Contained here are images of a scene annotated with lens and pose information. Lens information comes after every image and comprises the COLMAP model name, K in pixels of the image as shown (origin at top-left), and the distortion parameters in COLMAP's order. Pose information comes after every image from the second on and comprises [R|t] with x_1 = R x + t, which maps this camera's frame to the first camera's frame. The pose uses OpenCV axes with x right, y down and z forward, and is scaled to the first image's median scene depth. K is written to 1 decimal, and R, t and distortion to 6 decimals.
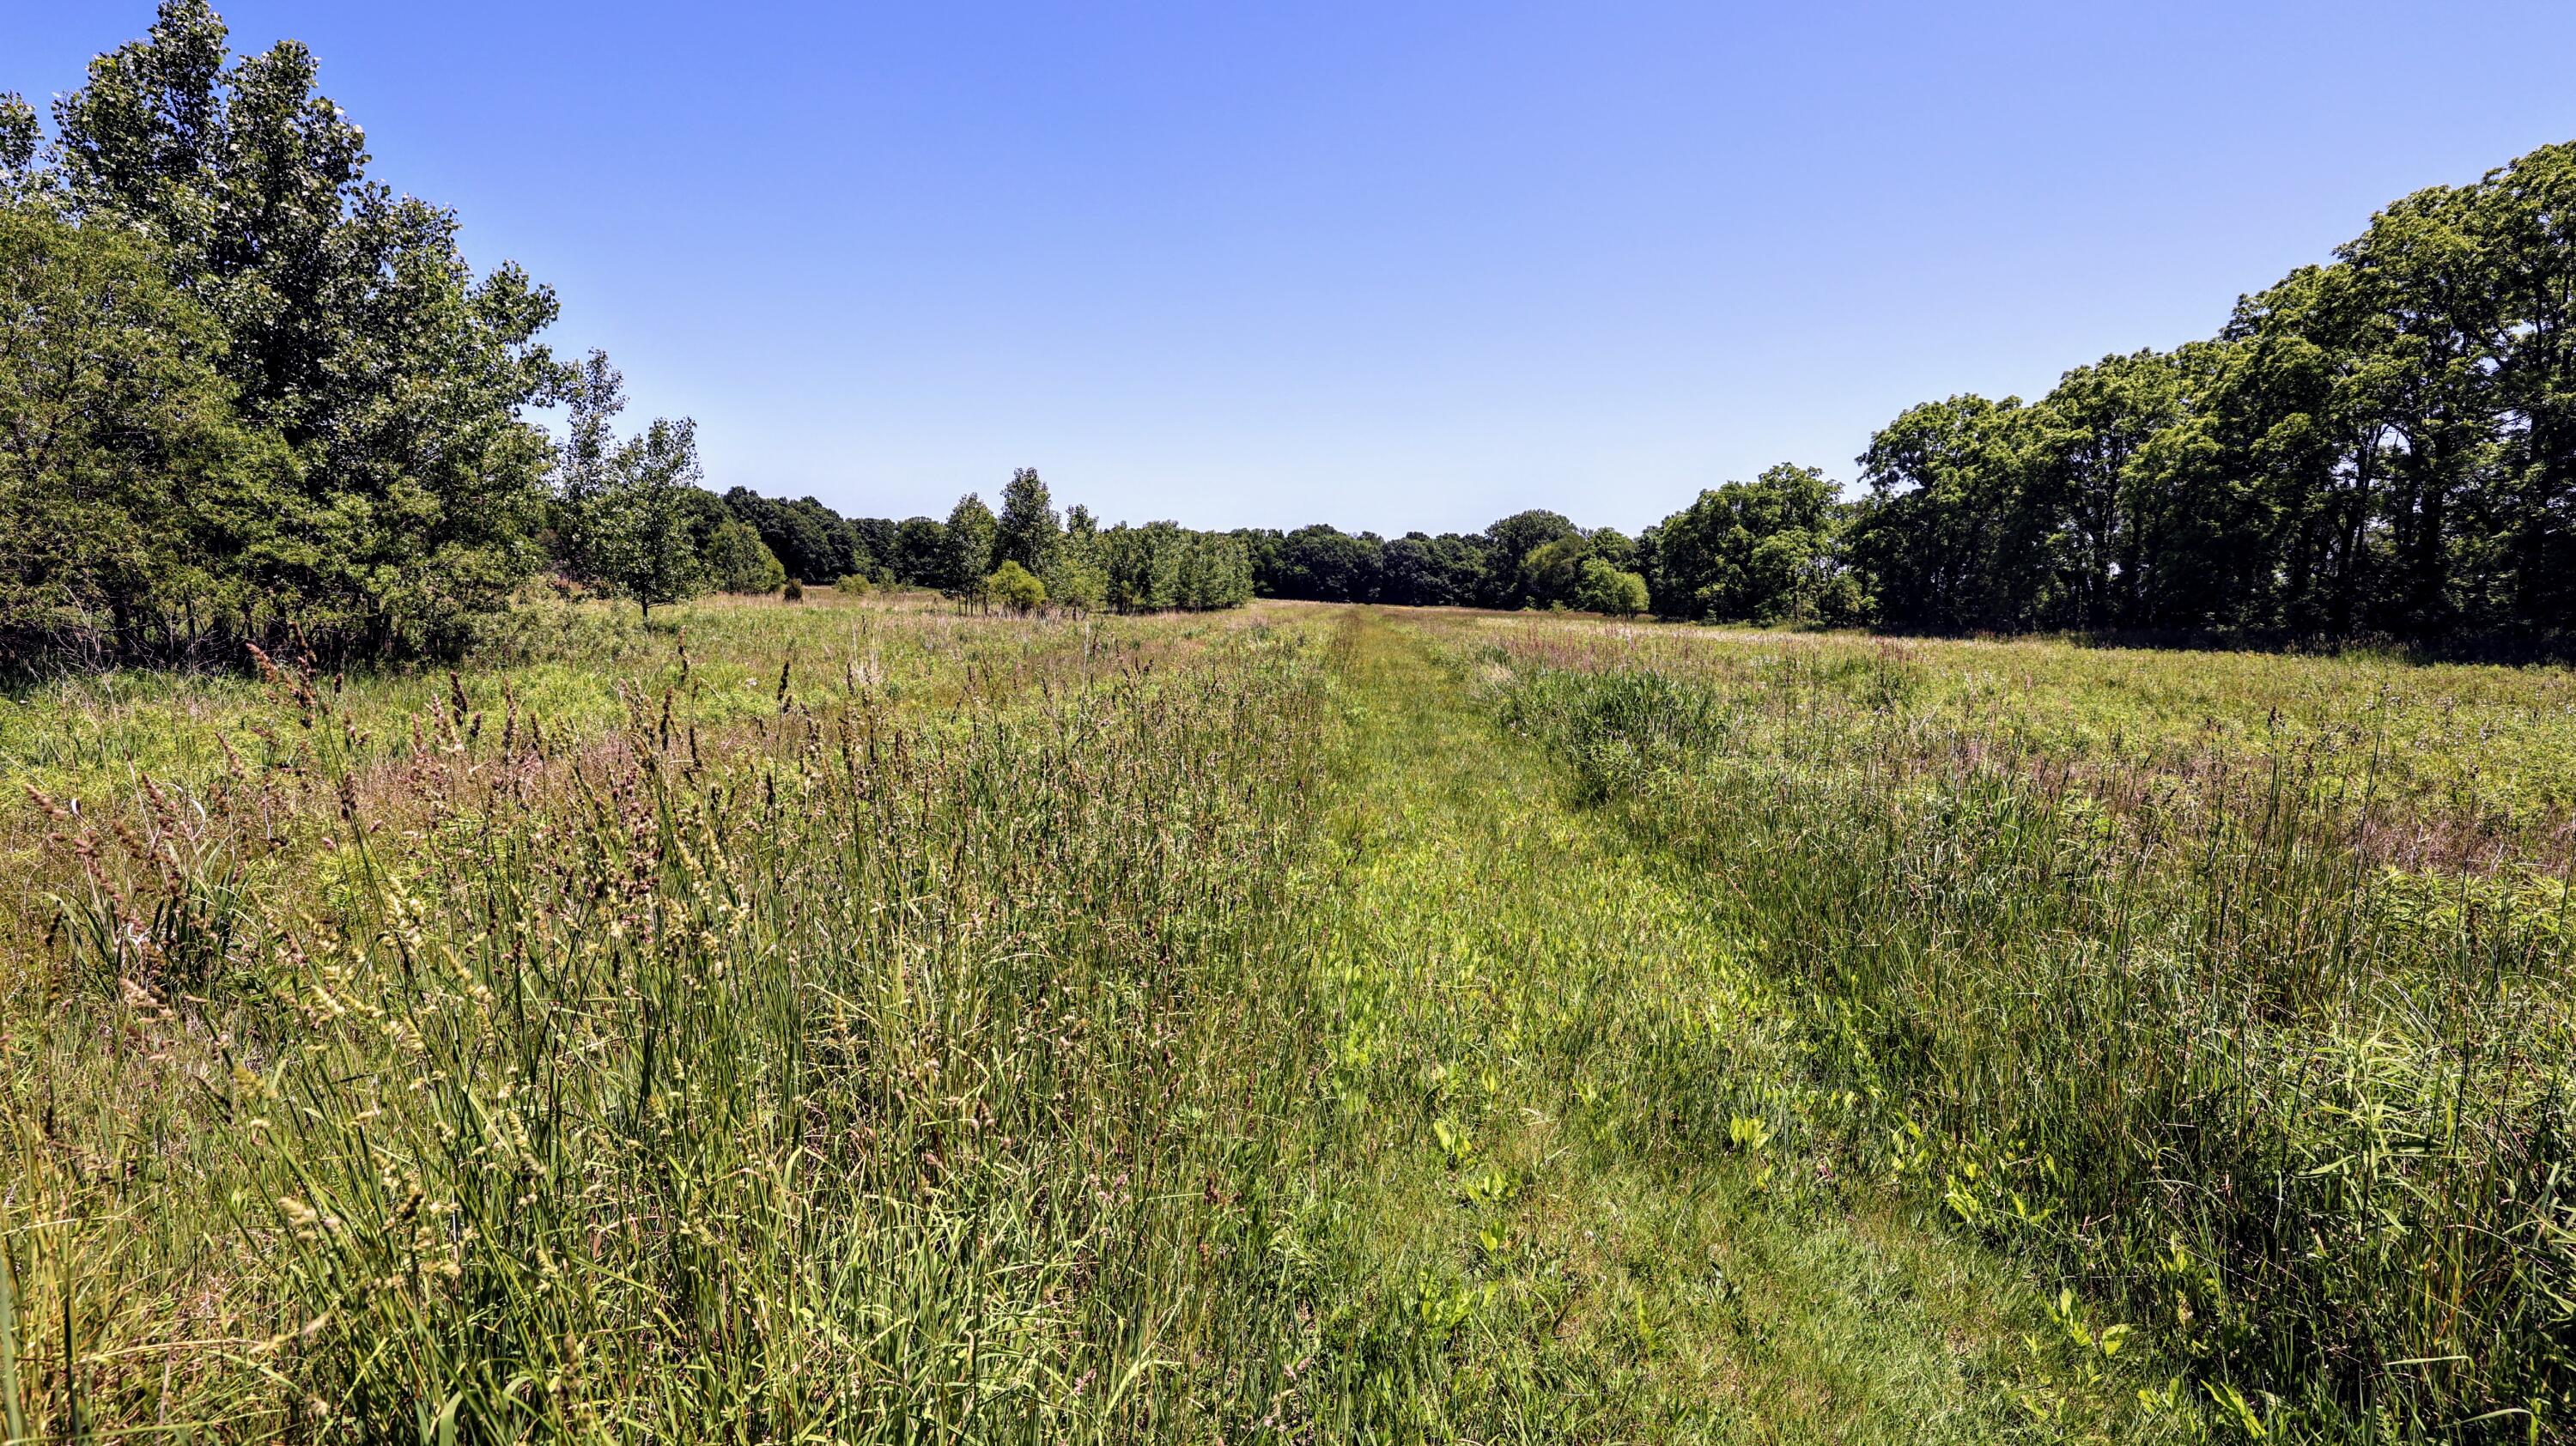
lens RADIAL K [[1106.6, 0, 1290.5], [0, 1106.6, 722.7], [0, 0, 1]] dist [0.000383, 0.000043]
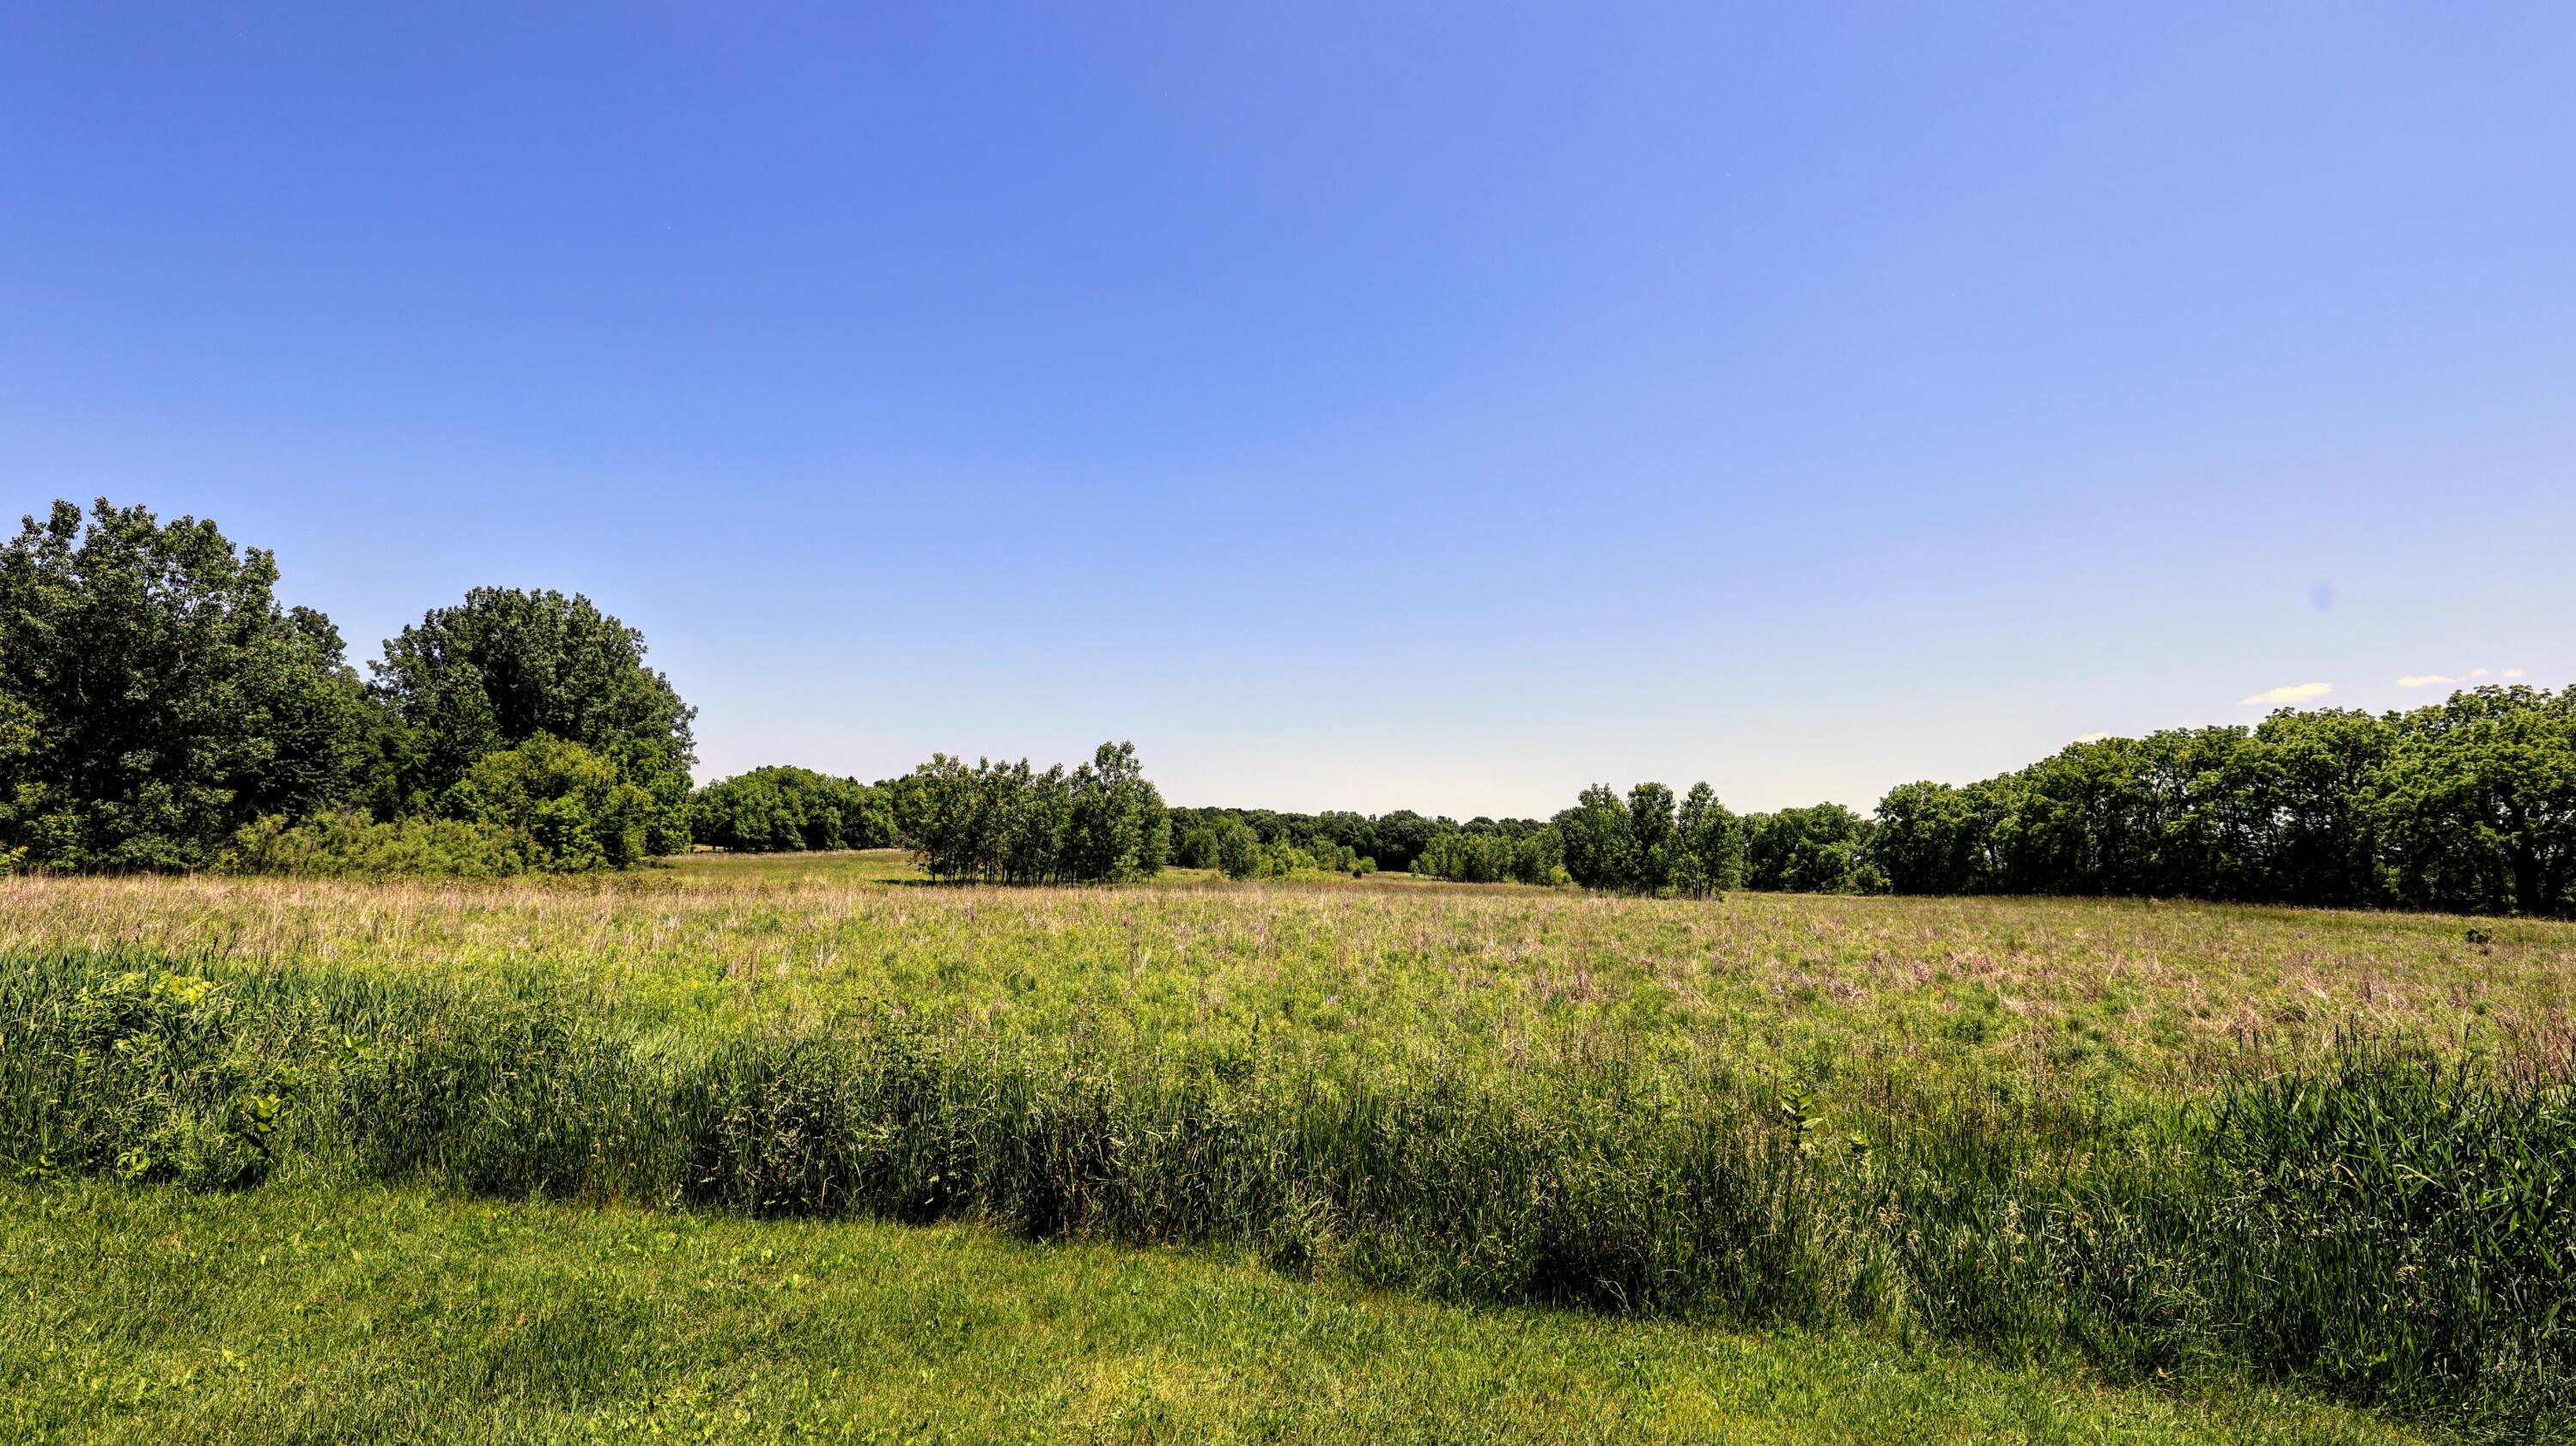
lens RADIAL K [[1106.6, 0, 1303.6], [0, 1106.6, 721.2], [0, 0, 1]] dist [0.000383, 0.000043]
pose [[0.999201, 0.018608, 0.035361, -0.554092], [-0.009542, 0.970465, -0.241053, 0.091360], [-0.038802, 0.240523, 0.969867, -0.877106]]
